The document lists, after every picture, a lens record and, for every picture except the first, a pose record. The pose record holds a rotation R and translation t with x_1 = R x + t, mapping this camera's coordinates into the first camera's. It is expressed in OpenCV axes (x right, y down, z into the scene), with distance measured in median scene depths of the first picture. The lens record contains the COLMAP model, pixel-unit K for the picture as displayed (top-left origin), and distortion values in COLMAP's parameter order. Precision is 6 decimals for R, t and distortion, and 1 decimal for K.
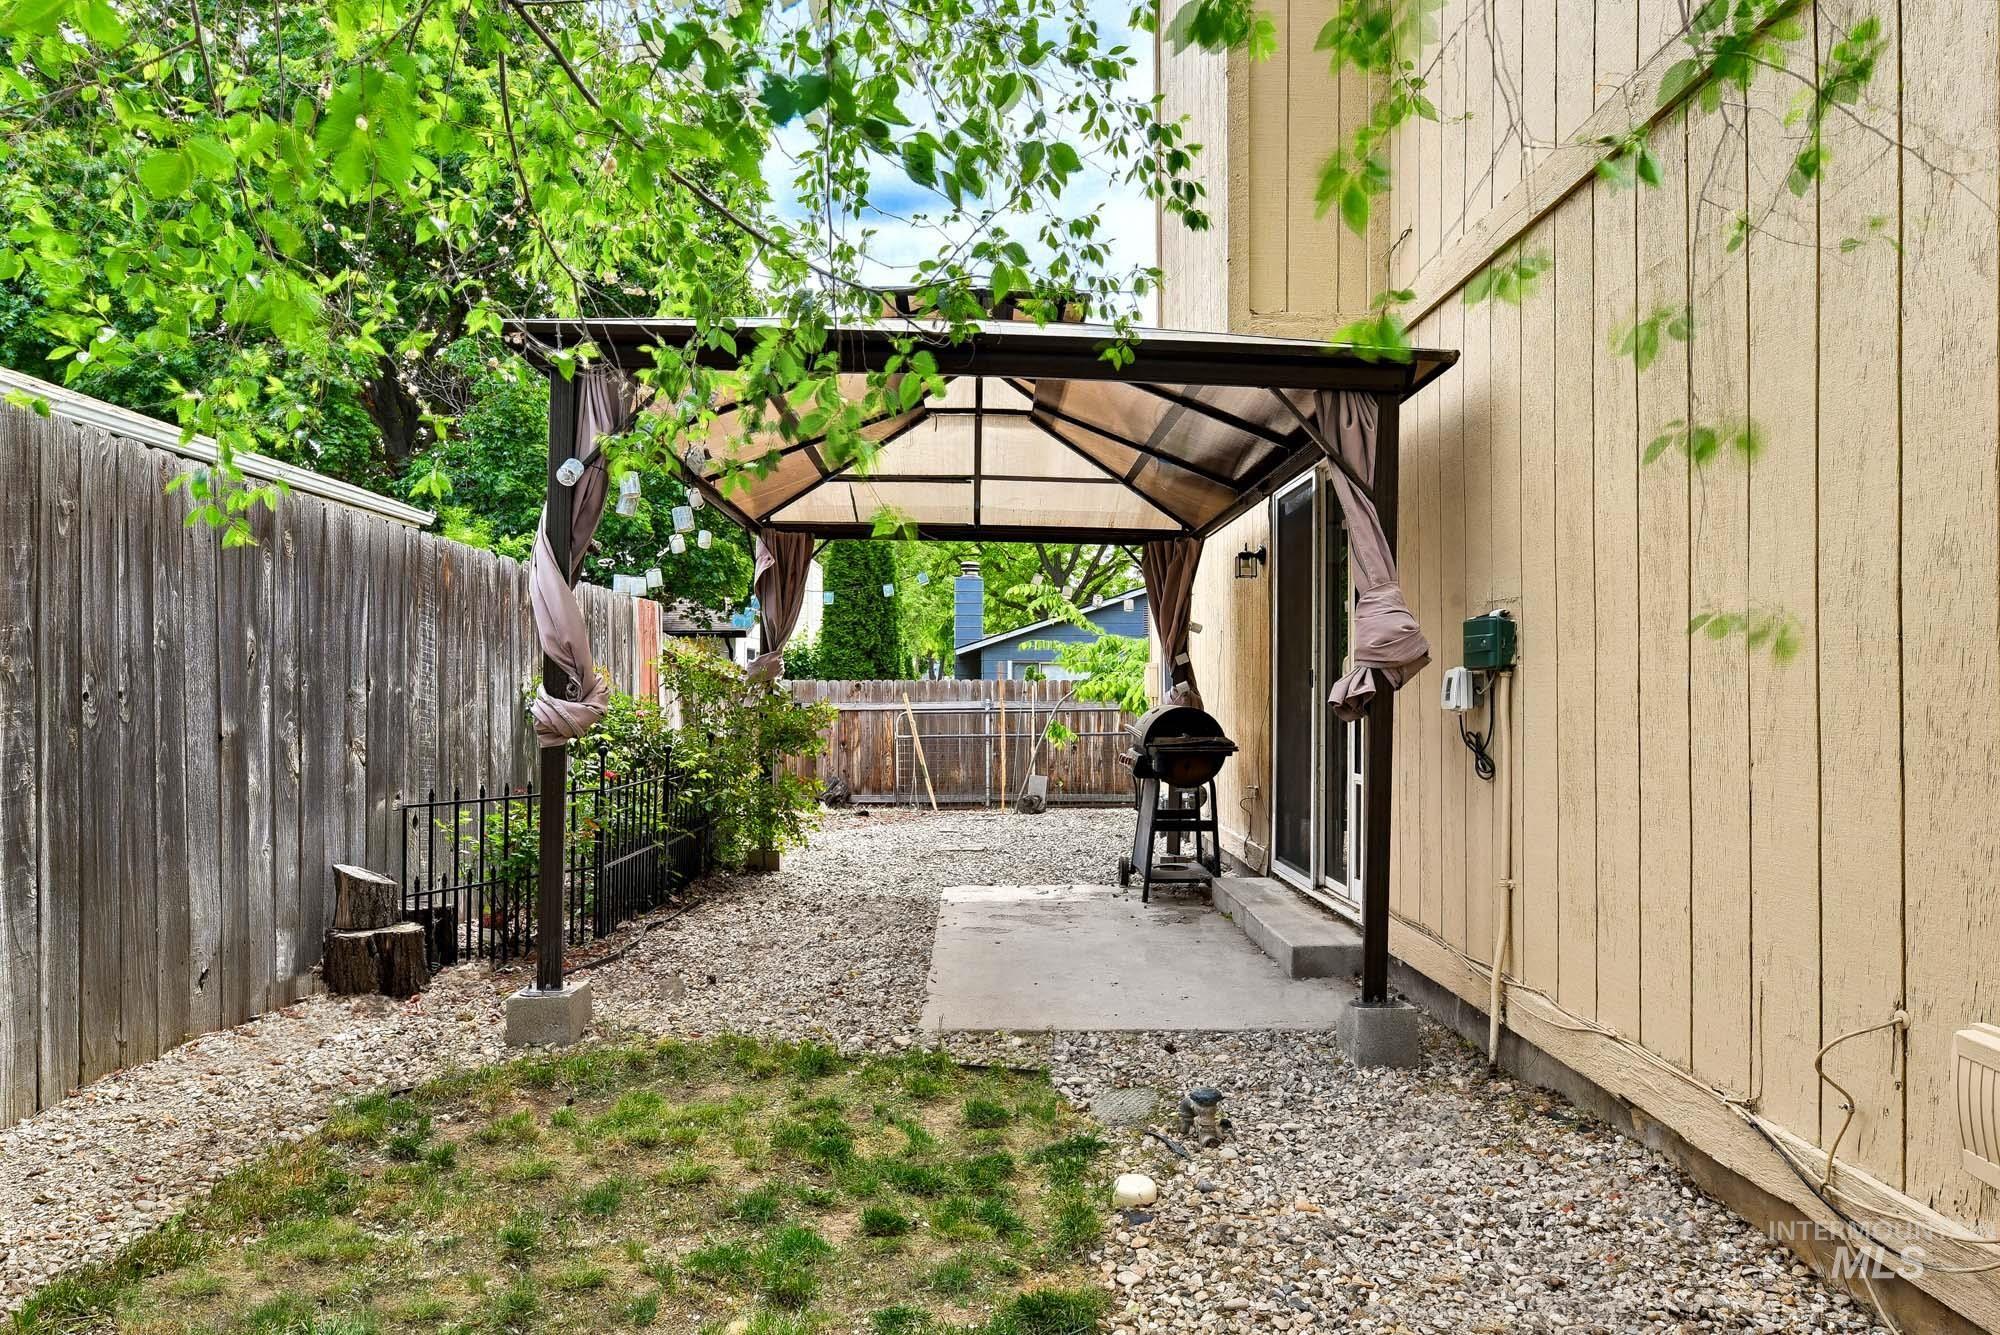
lens RADIAL K [[1137.3, 0, 1002.9], [0, 1137.3, 708.9], [0, 0, 1]] dist [0.031456, 0.000217]
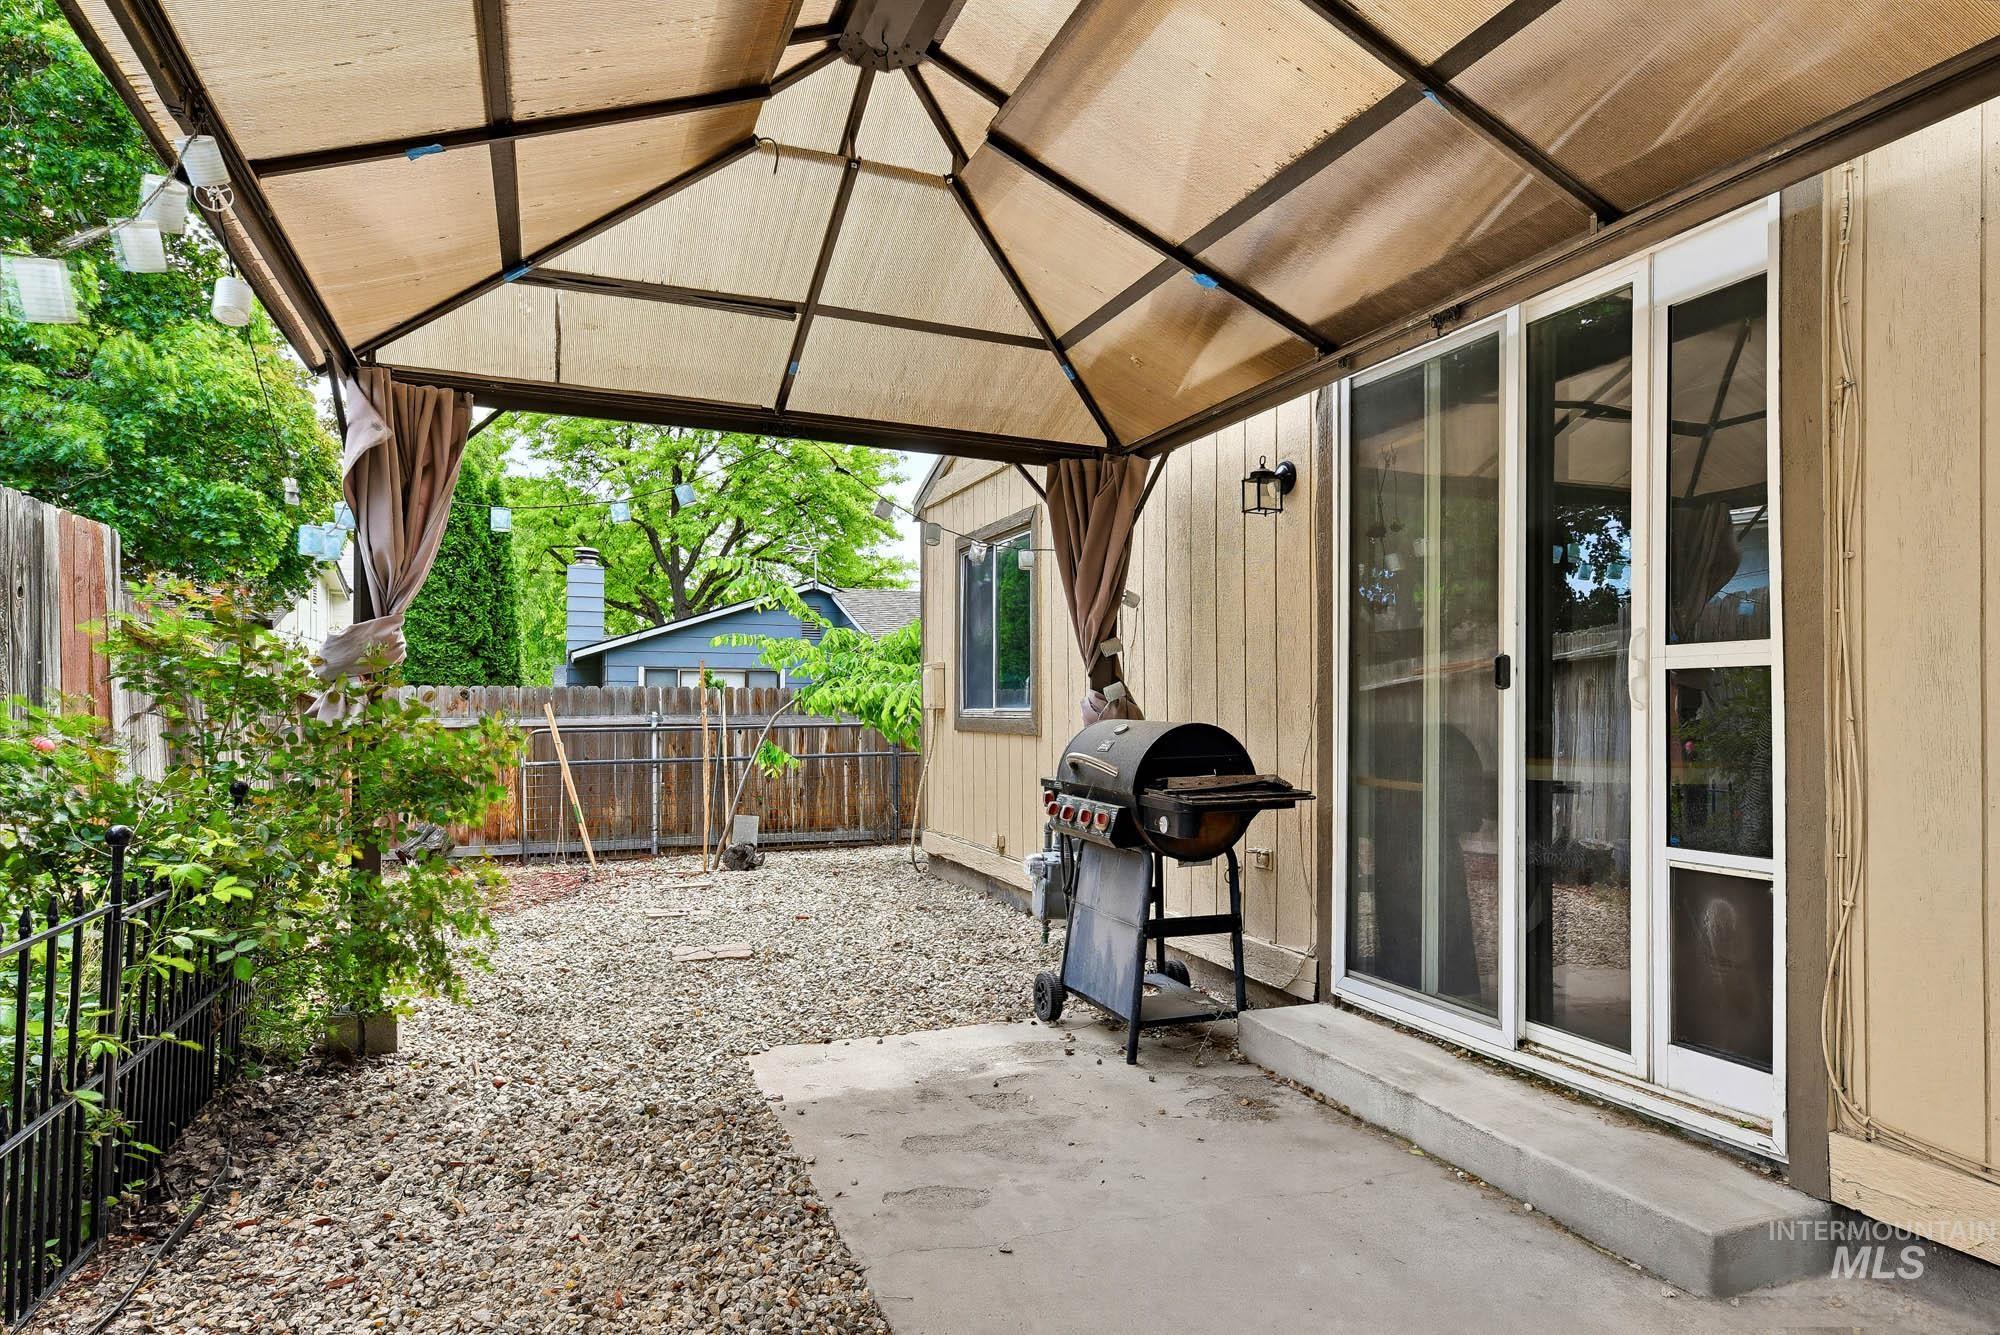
lens RADIAL K [[1137.3, 0, 1002.9], [0, 1137.3, 708.9], [0, 0, 1]] dist [0.031456, 0.000217]
pose [[0.938261, -0.001000, 0.345926, -0.119870], [0.005046, 0.999929, -0.010795, -0.002505], [-0.345891, 0.011875, 0.938200, 0.426102]]
